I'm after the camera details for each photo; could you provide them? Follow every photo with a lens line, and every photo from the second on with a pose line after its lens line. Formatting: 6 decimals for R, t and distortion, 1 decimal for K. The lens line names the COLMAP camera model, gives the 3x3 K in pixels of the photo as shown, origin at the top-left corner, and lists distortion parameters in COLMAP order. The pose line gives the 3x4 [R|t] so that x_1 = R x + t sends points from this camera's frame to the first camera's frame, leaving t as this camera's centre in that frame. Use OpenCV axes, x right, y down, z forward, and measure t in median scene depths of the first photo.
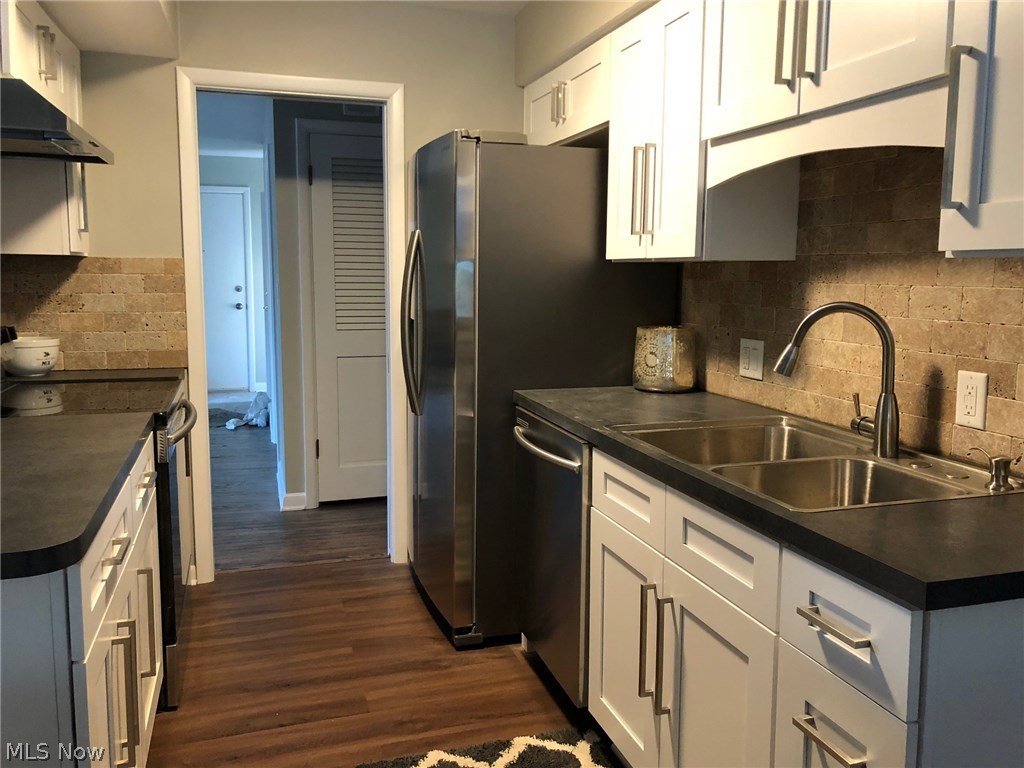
lens RADIAL K [[847.4, 0, 512.0], [0, 847.4, 384.0], [0, 0, 1]] dist [-0.010451, 0.072956]
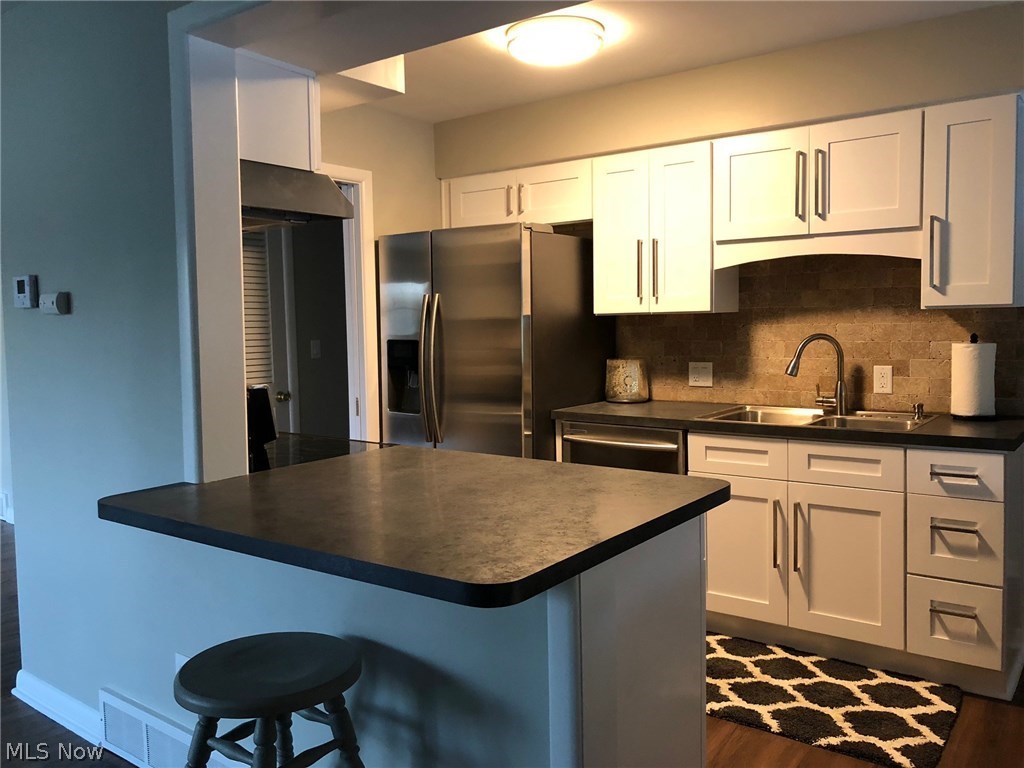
lens RADIAL K [[847.4, 0, 512.0], [0, 847.4, 384.0], [0, 0, 1]] dist [-0.010451, 0.072956]
pose [[0.816732, -0.066374, 0.573187, -1.150266], [0.101794, 0.994356, -0.029900, -0.000527], [-0.567968, 0.082767, 0.818879, -0.113209]]
